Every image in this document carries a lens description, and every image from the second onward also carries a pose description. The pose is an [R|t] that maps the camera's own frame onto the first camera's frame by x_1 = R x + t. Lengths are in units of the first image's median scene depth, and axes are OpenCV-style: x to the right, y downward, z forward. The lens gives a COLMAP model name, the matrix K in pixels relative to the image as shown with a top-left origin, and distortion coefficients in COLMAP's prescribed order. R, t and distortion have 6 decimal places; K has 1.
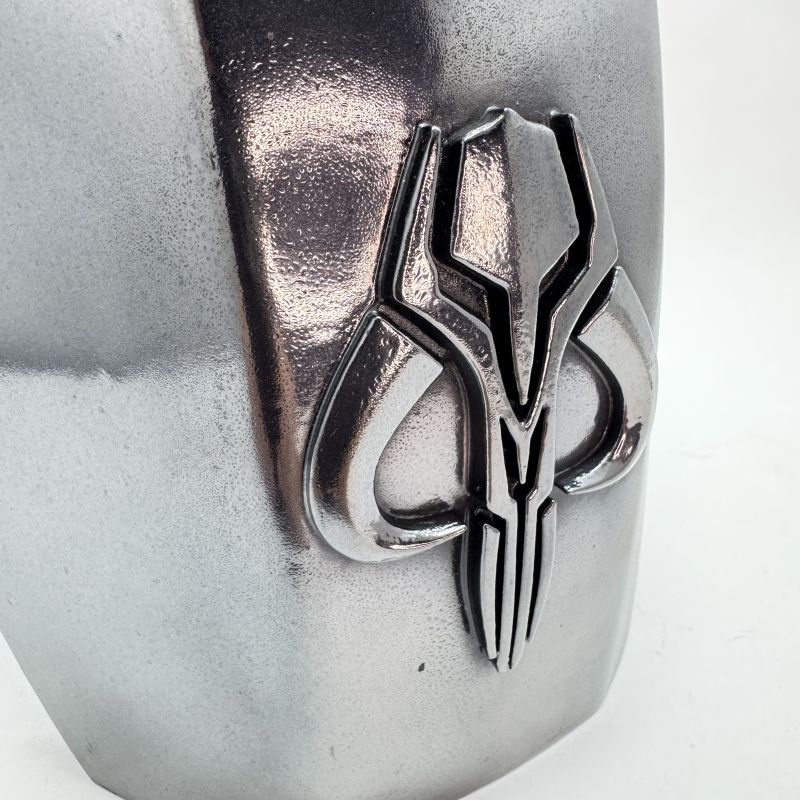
lens RADIAL K [[793.5, 0, 400.1], [0, 793.5, 348.2], [0, 0, 1]] dist [-0.001333, -0.004836]
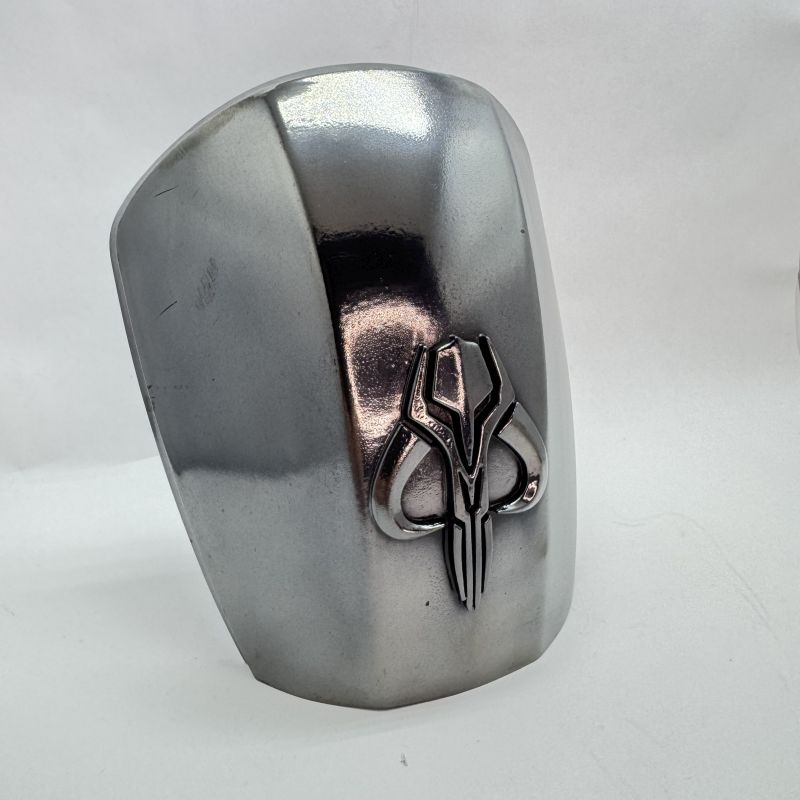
lens RADIAL K [[793.5, 0, 400.1], [0, 793.5, 348.2], [0, 0, 1]] dist [-0.001333, -0.004836]
pose [[0.996395, -0.009643, -0.084286, 0.150537], [-0.004165, 0.986761, -0.162127, 0.105303], [0.084734, 0.161893, 0.983164, -1.208306]]
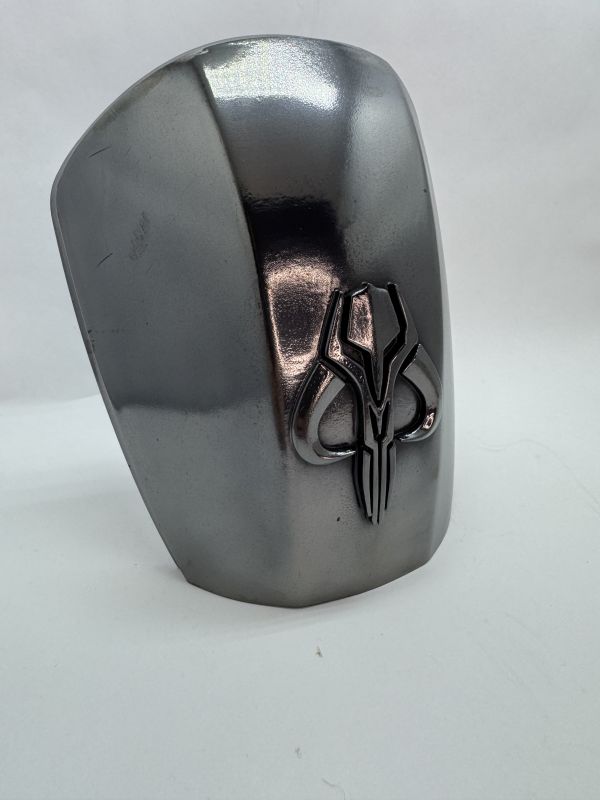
lens RADIAL K [[595.3, 0, 299.7], [0, 595.3, 366.1], [0, 0, 1]] dist [-0.005747, -0.001465]
pose [[0.998432, -0.002786, -0.055917, 0.014899], [-0.001861, 0.996557, -0.082885, 0.118959], [0.055955, 0.082859, 0.994989, -0.848102]]
